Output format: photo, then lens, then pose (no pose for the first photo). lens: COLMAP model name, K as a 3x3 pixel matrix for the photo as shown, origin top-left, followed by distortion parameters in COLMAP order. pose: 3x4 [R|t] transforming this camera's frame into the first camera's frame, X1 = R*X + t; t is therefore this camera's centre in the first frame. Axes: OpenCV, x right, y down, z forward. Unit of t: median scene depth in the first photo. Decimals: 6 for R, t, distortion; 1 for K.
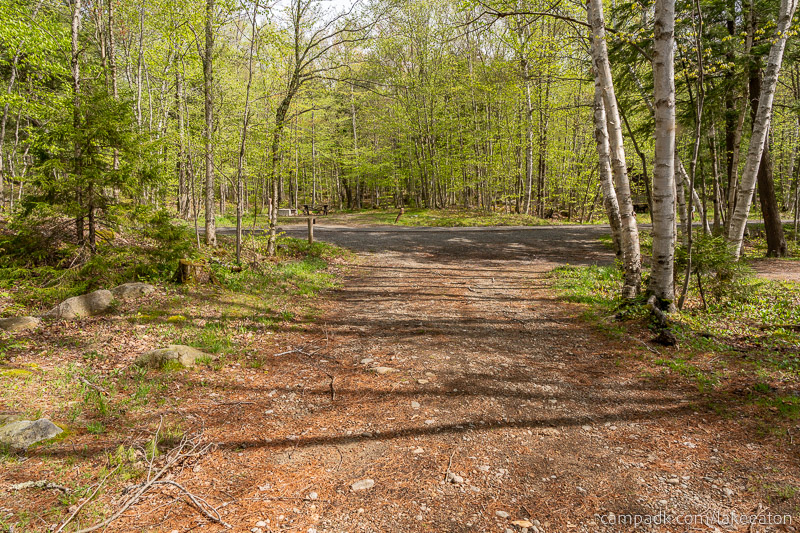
lens RADIAL K [[526.8, 0, 400.0], [0, 526.8, 266.5], [0, 0, 1]] dist [-0.004329, 0.001693]
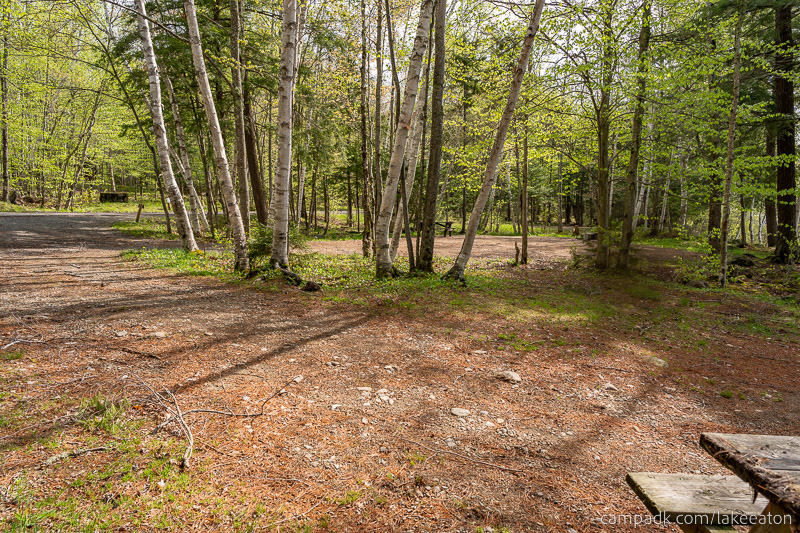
lens RADIAL K [[526.8, 0, 400.0], [0, 526.8, 266.5], [0, 0, 1]] dist [-0.004329, 0.001693]
pose [[0.551801, -0.062739, 0.831612, -0.111961], [0.048569, 0.997891, 0.043056, 0.005061], [-0.832560, 0.016632, 0.553685, -0.007684]]
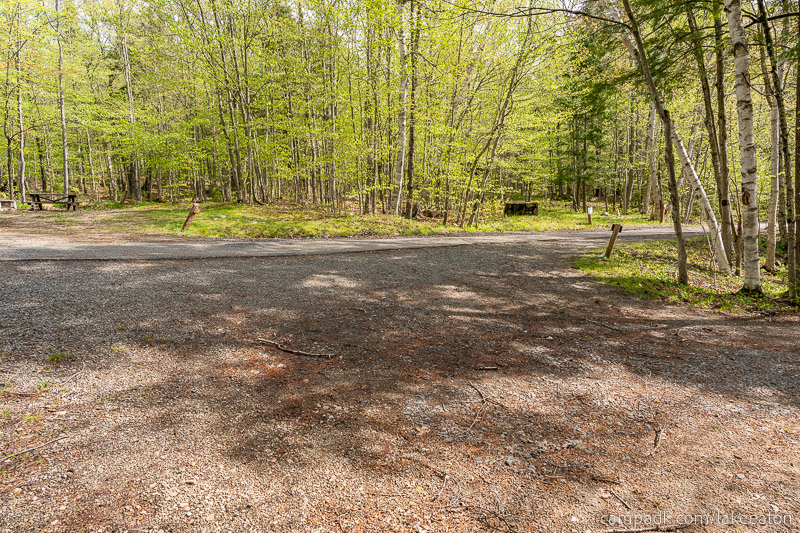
lens RADIAL K [[526.8, 0, 400.0], [0, 526.8, 266.5], [0, 0, 1]] dist [-0.004329, 0.001693]
pose [[0.938802, -0.022467, 0.343725, 0.013001], [0.018646, 0.999722, 0.014420, -0.046549], [-0.343953, -0.007128, 0.938960, 0.391429]]
